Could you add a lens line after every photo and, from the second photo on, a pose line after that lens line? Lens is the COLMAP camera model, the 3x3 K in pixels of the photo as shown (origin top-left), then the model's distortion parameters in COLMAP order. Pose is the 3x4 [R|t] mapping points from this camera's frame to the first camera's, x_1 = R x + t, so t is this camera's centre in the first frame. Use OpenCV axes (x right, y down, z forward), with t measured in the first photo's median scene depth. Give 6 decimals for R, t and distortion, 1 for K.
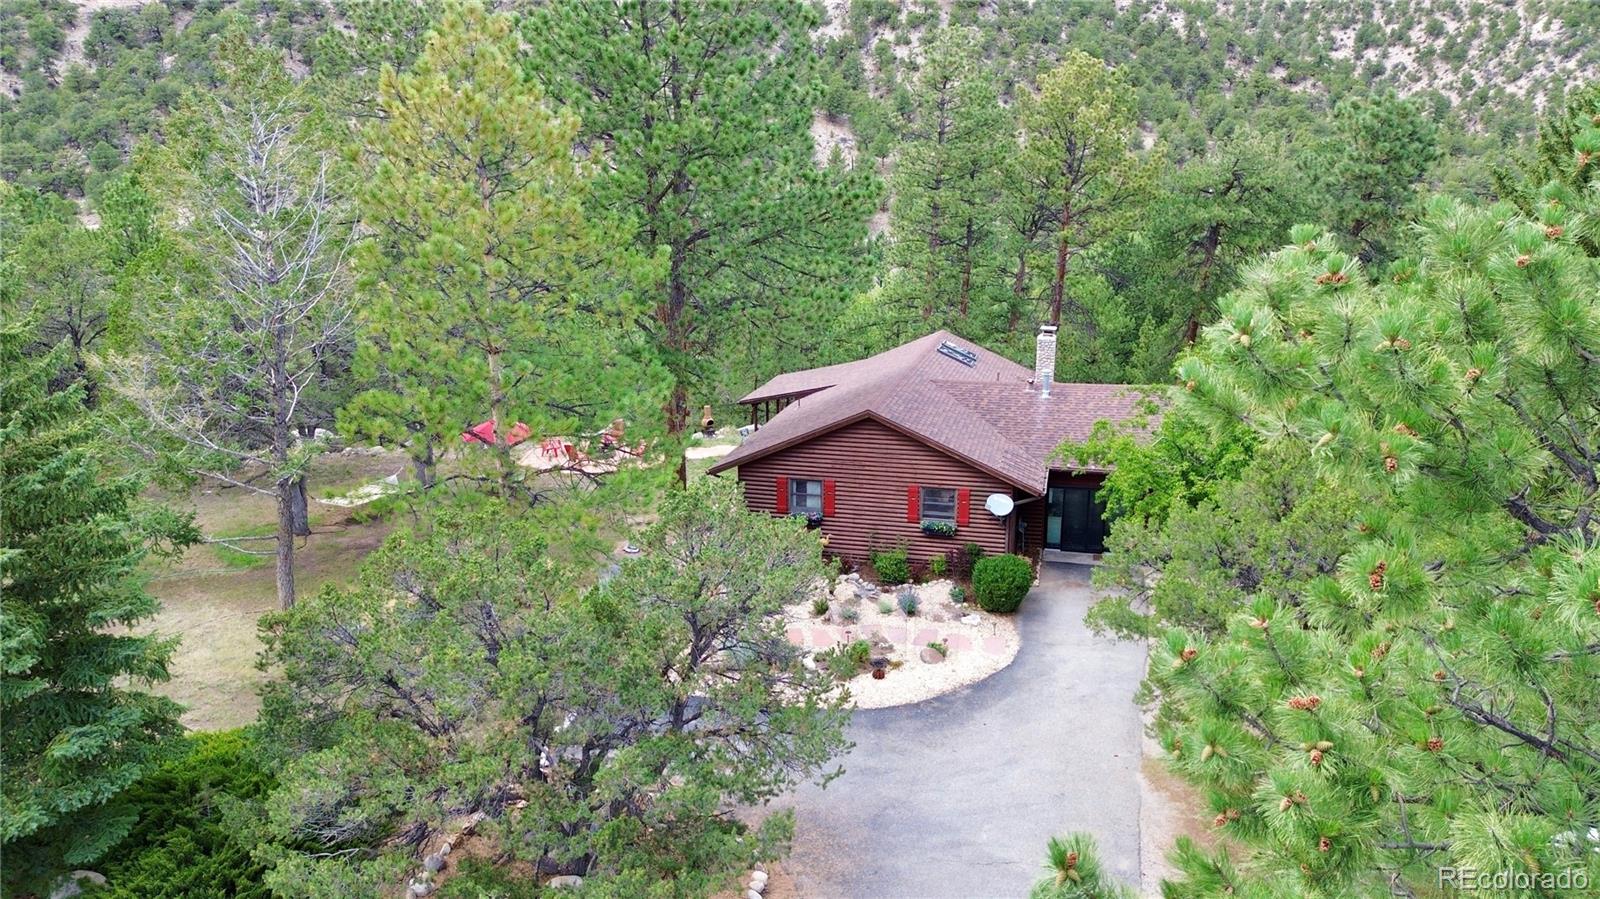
lens RADIAL K [[1147.2, 0, 800.0], [0, 1147.2, 449.5], [0, 0, 1]] dist [0.089560, -0.108248]
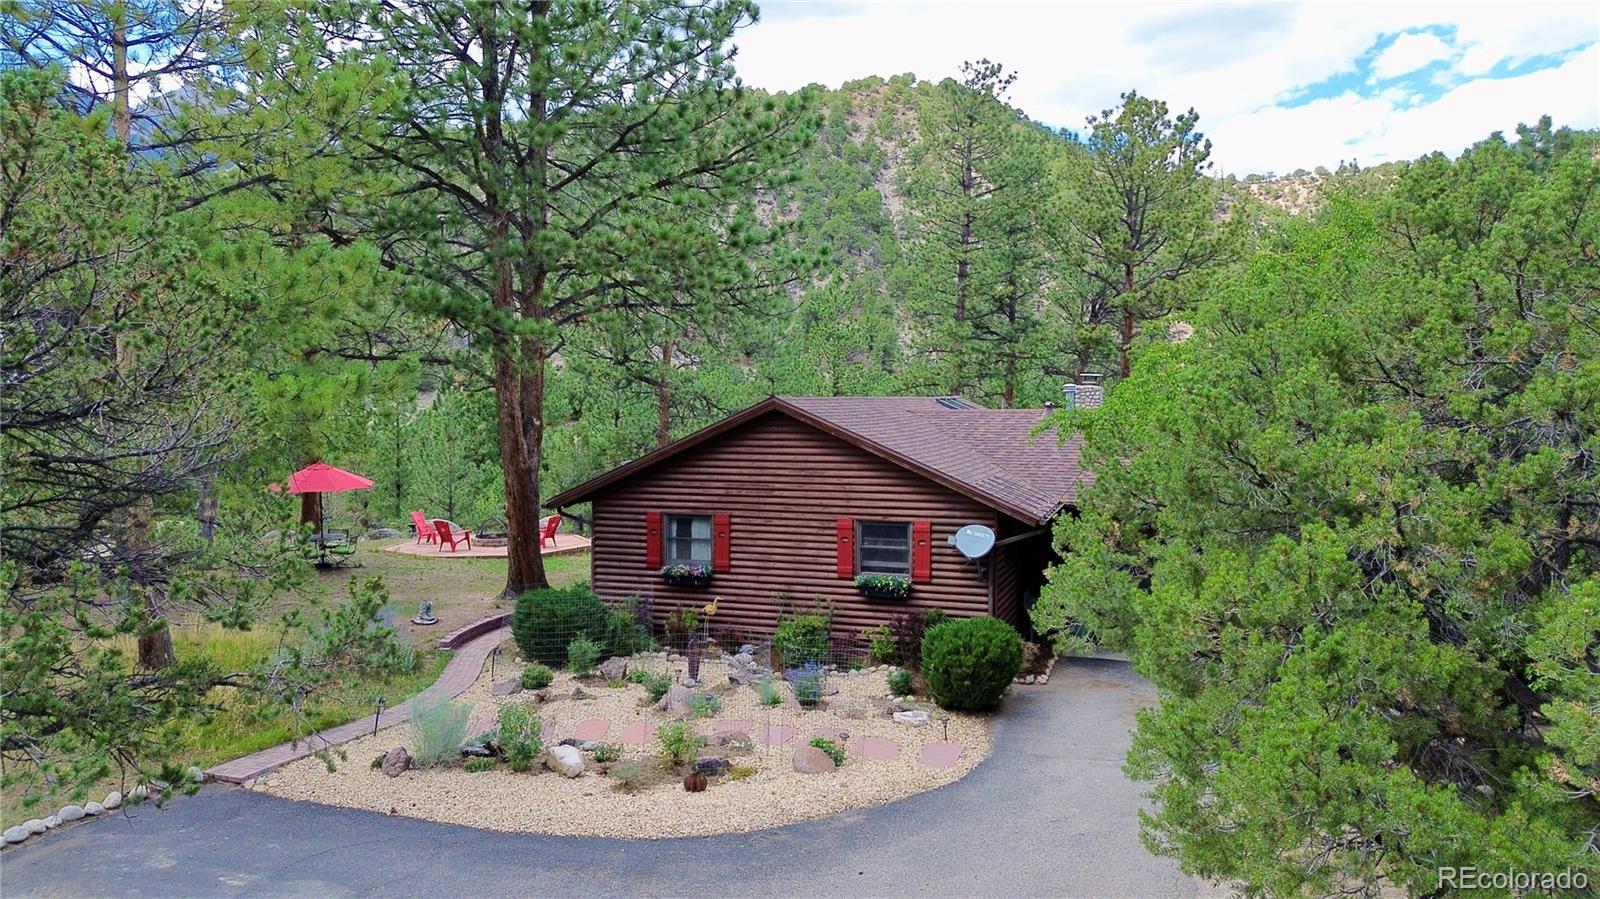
lens RADIAL K [[1147.2, 0, 800.0], [0, 1147.2, 449.5], [0, 0, 1]] dist [0.089560, -0.108248]
pose [[0.995956, 0.013841, -0.088770, 0.133411], [-0.030908, 0.980536, -0.193891, 0.121523], [0.084358, 0.195850, 0.976999, 0.378805]]
